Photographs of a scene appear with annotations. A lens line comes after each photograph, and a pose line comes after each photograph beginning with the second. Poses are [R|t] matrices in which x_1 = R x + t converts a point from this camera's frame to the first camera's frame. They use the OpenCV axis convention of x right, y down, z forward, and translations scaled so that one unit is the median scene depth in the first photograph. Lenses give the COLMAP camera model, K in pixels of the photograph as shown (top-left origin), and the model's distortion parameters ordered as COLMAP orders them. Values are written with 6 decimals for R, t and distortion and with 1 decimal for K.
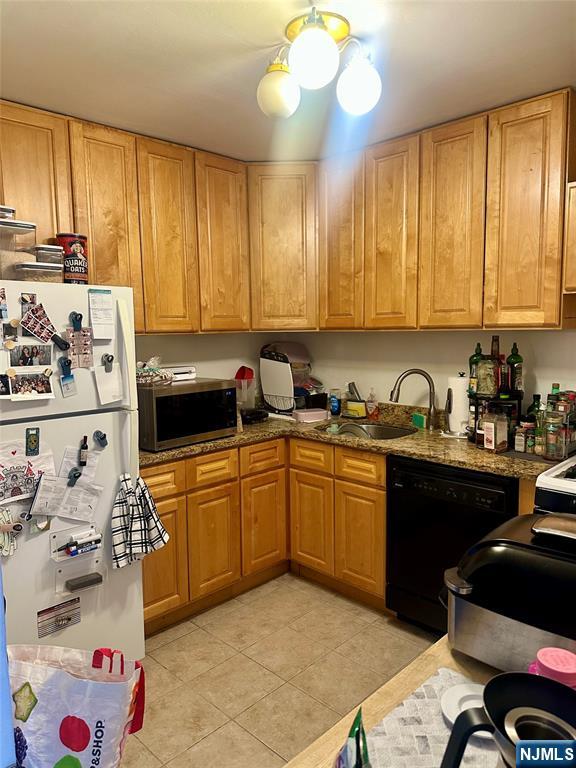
lens RADIAL K [[547.8, 0, 289.5], [0, 547.8, 386.1], [0, 0, 1]] dist [0.058864, -0.083573]
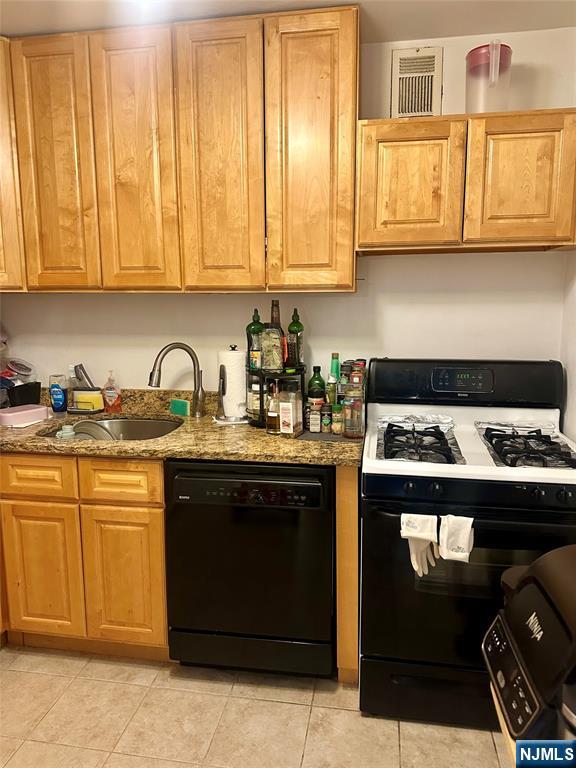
lens RADIAL K [[547.8, 0, 330.5], [0, 547.8, 384.7], [0, 0, 1]] dist [0.058864, -0.083573]
pose [[0.810936, -0.075838, 0.580200, -0.058041], [0.054795, 0.997050, 0.053738, -0.001663], [-0.582564, -0.011786, 0.812699, 0.260467]]
